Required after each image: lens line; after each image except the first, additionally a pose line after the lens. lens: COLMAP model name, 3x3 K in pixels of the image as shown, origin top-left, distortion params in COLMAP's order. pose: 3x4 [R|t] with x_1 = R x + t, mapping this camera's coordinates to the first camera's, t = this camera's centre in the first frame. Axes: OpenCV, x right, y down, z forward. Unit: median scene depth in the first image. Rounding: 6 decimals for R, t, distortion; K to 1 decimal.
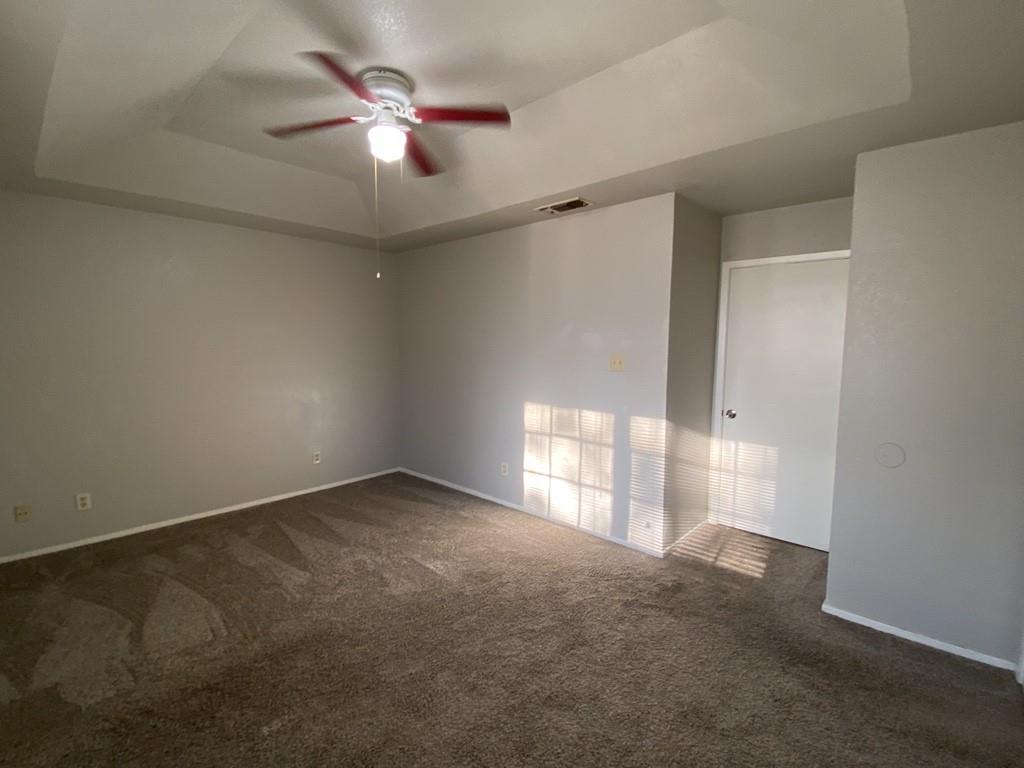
lens RADIAL K [[468.0, 0, 508.6], [0, 468.0, 384.2], [0, 0, 1]] dist [0.044249, -0.038746]
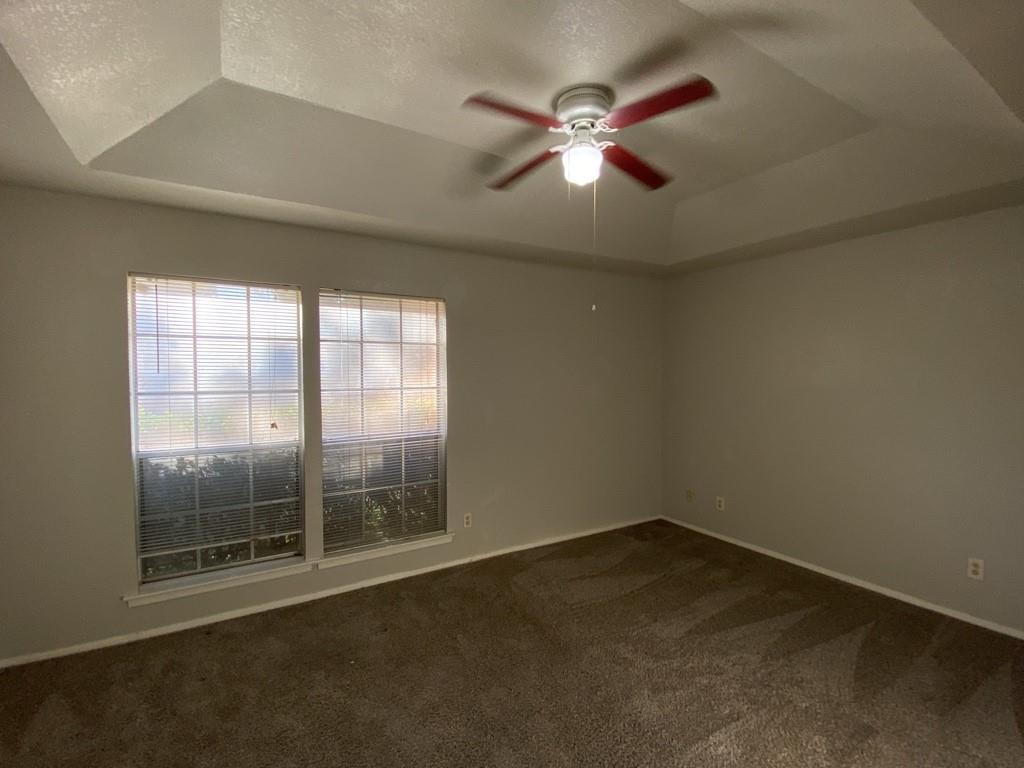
lens RADIAL K [[468.0, 0, 508.6], [0, 468.0, 384.2], [0, 0, 1]] dist [0.044249, -0.038746]
pose [[-0.279470, 0.023020, -0.959879, 0.459332], [-0.085394, 0.995155, 0.048728, -0.080870], [0.956350, 0.095586, -0.276150, 0.787148]]
